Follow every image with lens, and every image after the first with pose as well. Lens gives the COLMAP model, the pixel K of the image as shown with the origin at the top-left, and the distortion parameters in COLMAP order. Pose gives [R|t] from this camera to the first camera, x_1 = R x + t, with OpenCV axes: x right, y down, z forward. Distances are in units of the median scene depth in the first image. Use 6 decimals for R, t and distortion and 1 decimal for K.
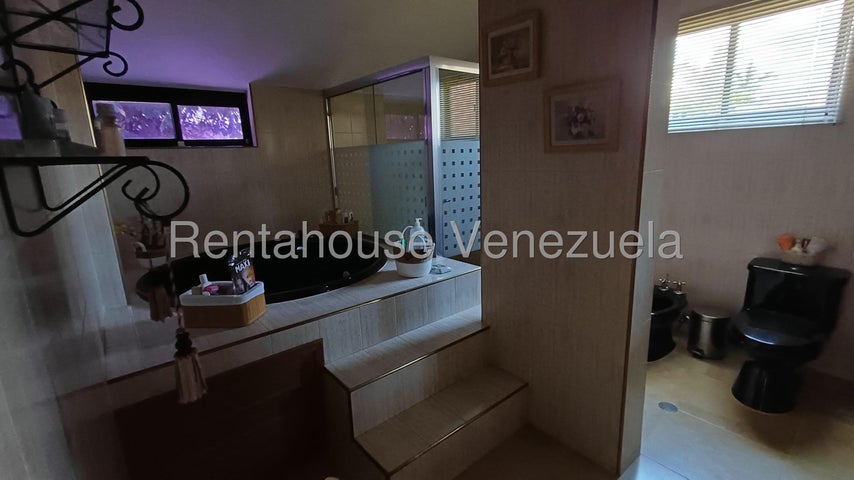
lens RADIAL K [[388.3, 0, 426.1], [0, 388.3, 238.0], [0, 0, 1]] dist [0.008288, 0.000377]
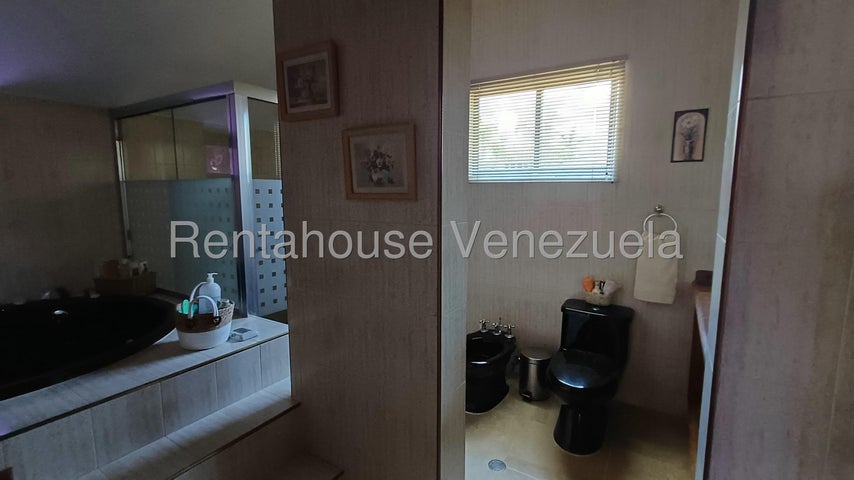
lens RADIAL K [[388.3, 0, 426.1], [0, 388.3, 238.0], [0, 0, 1]] dist [0.008288, 0.000377]
pose [[0.950739, -0.000030, 0.309991, 0.151196], [0.029469, 0.995480, -0.090285, -0.036812], [-0.308587, 0.094973, 0.946443, 0.094054]]
